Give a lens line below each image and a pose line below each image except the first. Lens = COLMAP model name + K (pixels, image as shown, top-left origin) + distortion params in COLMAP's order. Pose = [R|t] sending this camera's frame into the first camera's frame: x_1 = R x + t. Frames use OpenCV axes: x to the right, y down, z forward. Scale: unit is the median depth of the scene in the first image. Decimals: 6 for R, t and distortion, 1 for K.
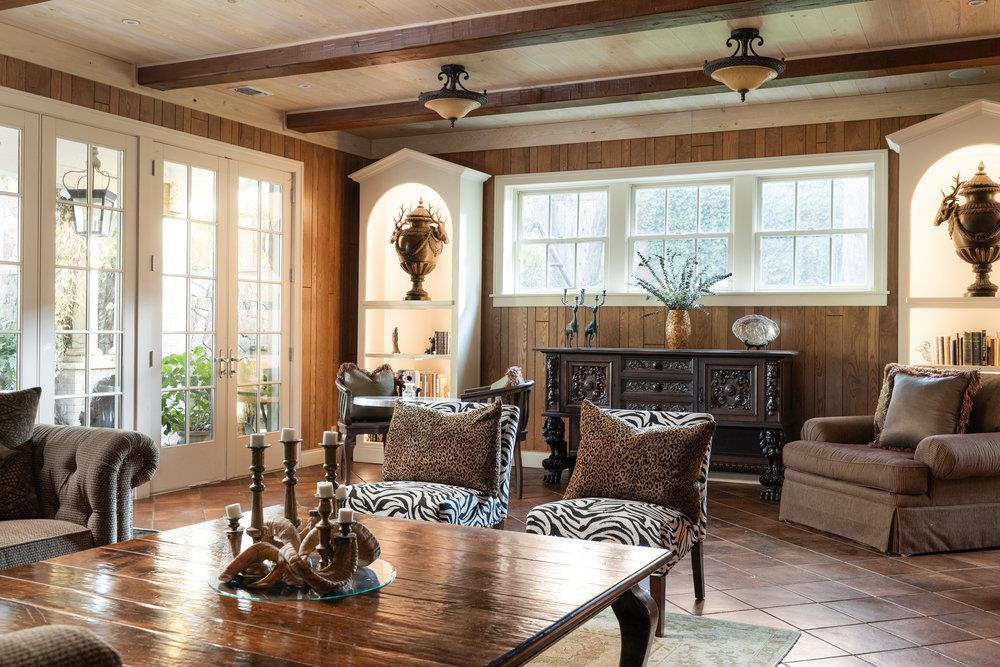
lens RADIAL K [[982.2, 0, 500.0], [0, 982.2, 333.5], [0, 0, 1]] dist [0.017250, 0.015246]
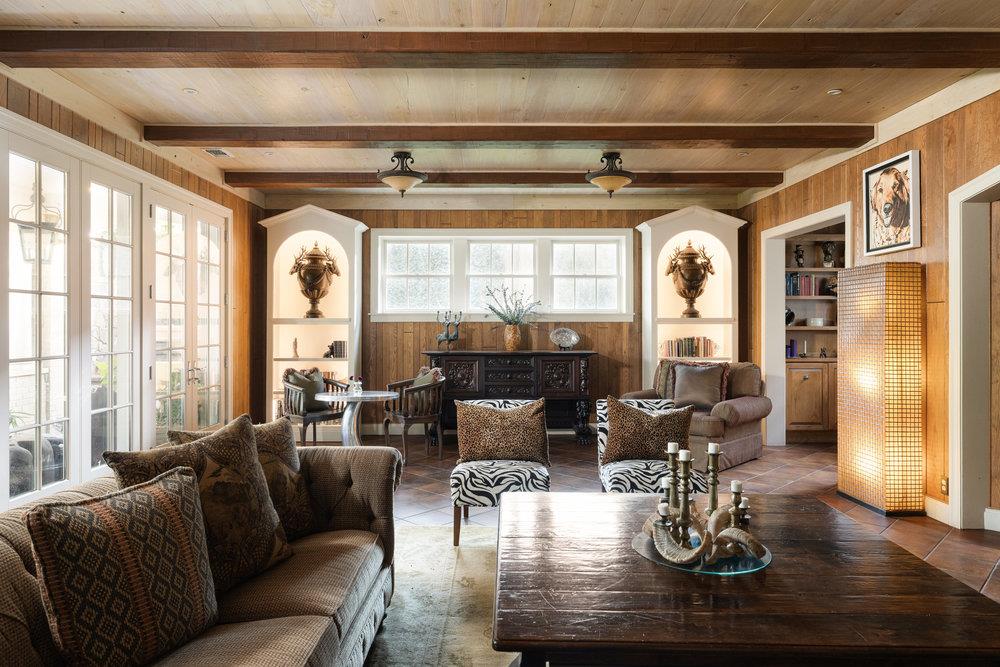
lens RADIAL K [[646.7, 0, 500.0], [0, 646.7, 333.5], [0, 0, 1]] dist [-0.001347, 0.000243]
pose [[0.896529, -0.015305, 0.442720, -0.293983], [0.010497, 0.999856, 0.013308, -0.024945], [-0.442860, -0.007284, 0.896561, 0.109071]]
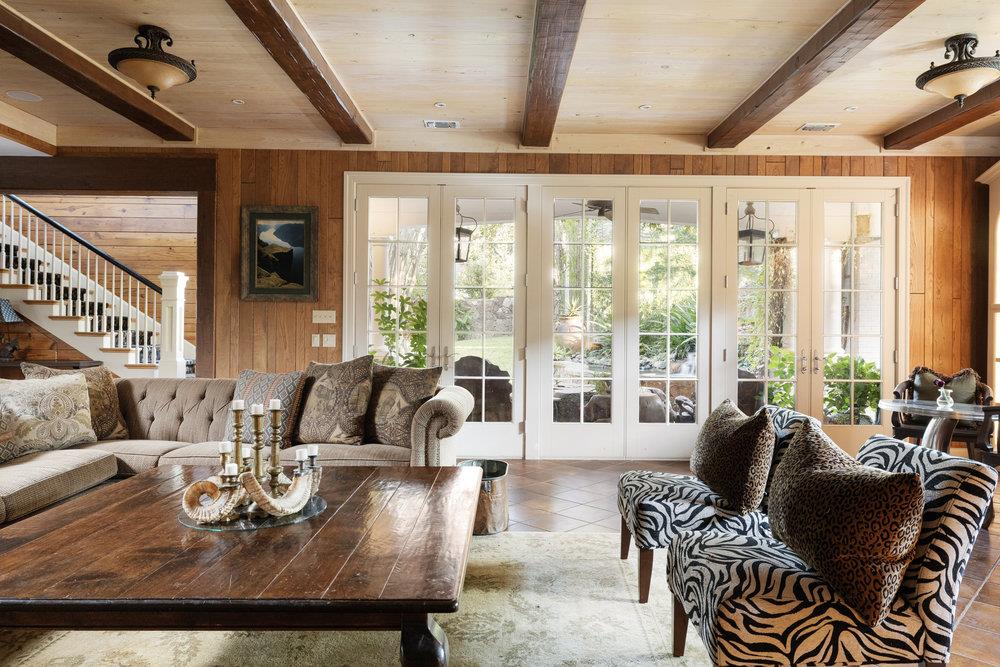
lens RADIAL K [[646.7, 0, 500.0], [0, 646.7, 333.5], [0, 0, 1]] dist [-0.001347, 0.000243]
pose [[0.446074, -0.000238, -0.894996, 0.258069], [-0.007088, 0.999968, -0.003798, 0.002495], [0.894968, 0.008038, 0.446058, 0.322838]]
